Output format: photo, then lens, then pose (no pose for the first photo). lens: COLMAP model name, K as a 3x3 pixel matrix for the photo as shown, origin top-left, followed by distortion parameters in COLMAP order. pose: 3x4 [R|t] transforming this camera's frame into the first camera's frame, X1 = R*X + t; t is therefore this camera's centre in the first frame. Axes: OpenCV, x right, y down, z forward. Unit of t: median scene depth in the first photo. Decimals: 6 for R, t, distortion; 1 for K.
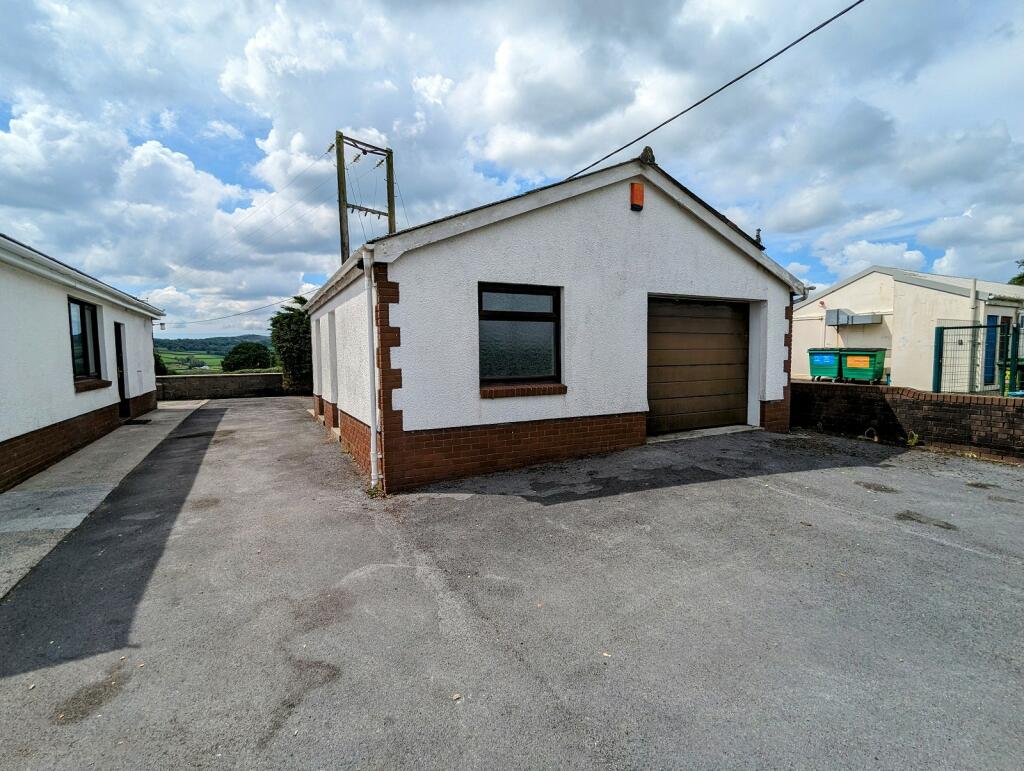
lens RADIAL K [[490.6, 0, 509.5], [0, 490.6, 387.4], [0, 0, 1]] dist [0.001889, 0.001808]
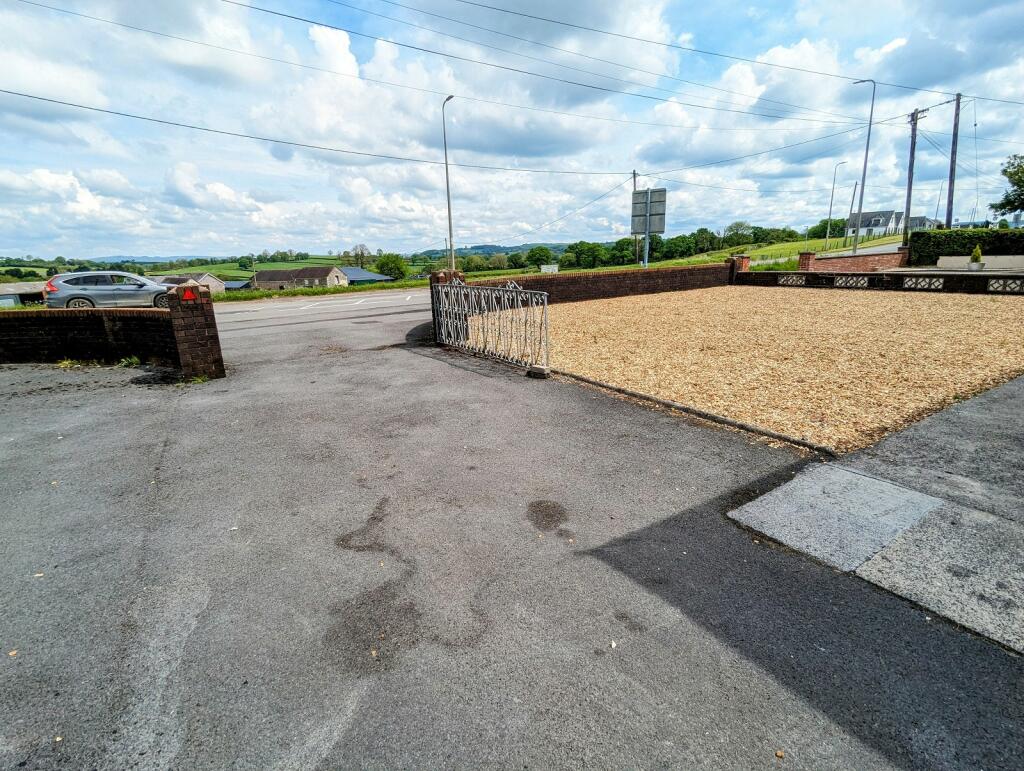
lens RADIAL K [[490.6, 0, 507.0], [0, 490.6, 386.0], [0, 0, 1]] dist [0.001889, 0.001808]
pose [[-0.997003, 0.056930, -0.052378, -0.644037], [0.036545, 0.943369, 0.329725, -0.050652], [0.068183, 0.326823, -0.942623, 1.827300]]
